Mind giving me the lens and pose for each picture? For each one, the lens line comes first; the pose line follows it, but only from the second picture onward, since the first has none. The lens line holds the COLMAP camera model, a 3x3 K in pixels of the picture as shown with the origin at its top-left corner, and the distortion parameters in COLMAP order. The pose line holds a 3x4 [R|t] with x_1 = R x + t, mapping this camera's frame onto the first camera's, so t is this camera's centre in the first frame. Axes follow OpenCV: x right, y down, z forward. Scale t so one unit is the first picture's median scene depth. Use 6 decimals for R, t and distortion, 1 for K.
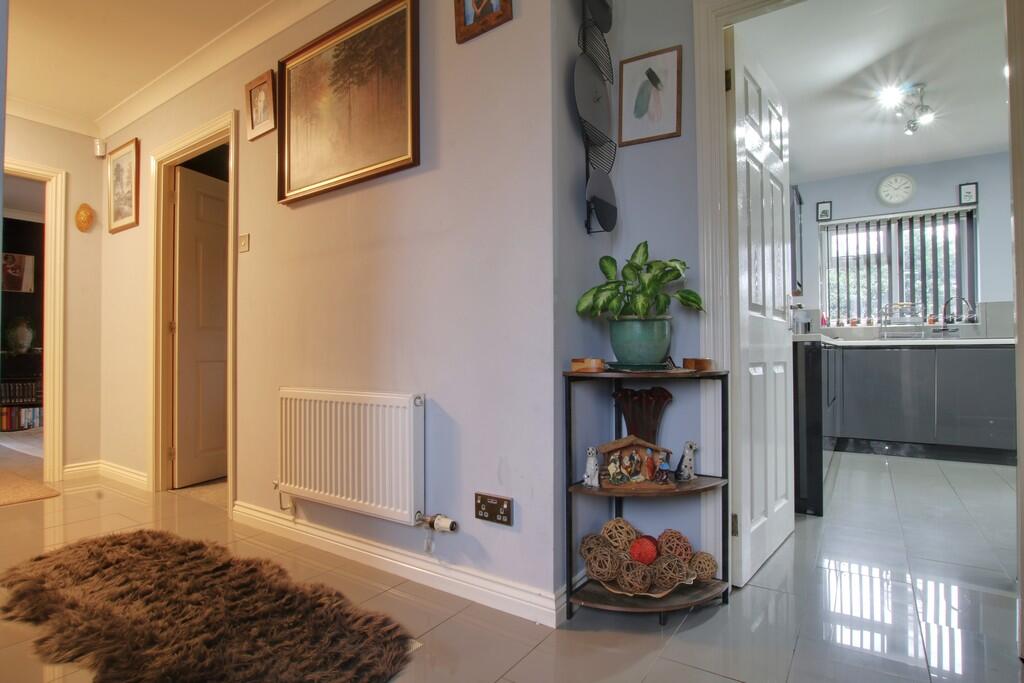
lens RADIAL K [[531.3, 0, 515.8], [0, 531.3, 340.2], [0, 0, 1]] dist [-0.013492, 0.000739]
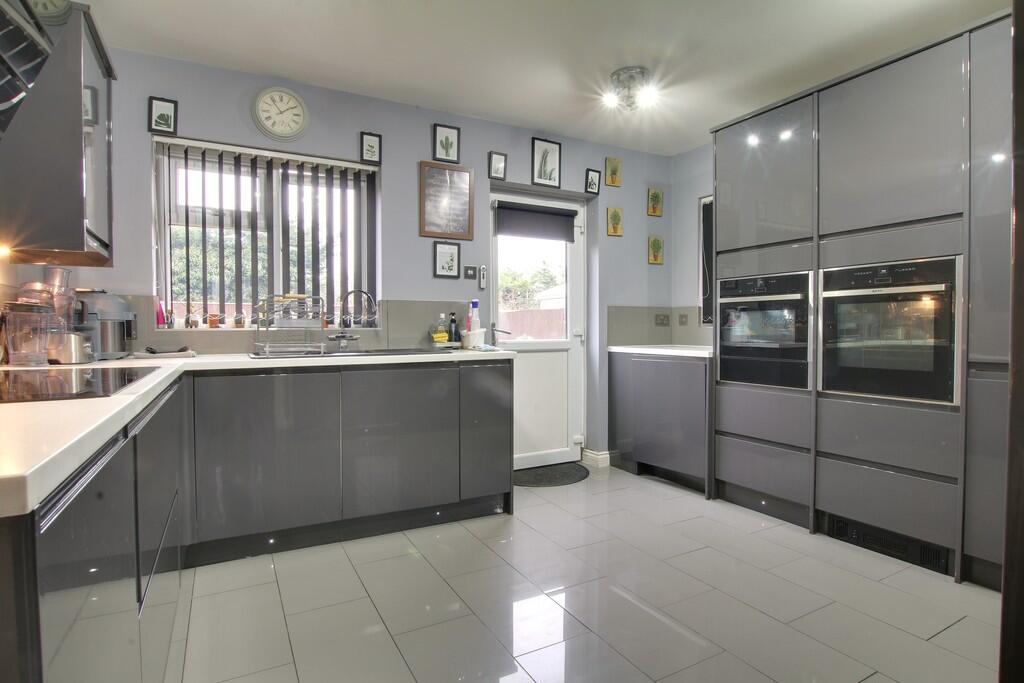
lens RADIAL K [[531.3, 0, 518.4], [0, 531.3, 339.3], [0, 0, 1]] dist [-0.013492, 0.000739]
pose [[0.452353, -0.011350, 0.891767, 0.269420], [-0.010930, 0.999773, 0.018270, -0.028502], [-0.891772, -0.018012, 0.452127, 0.435023]]
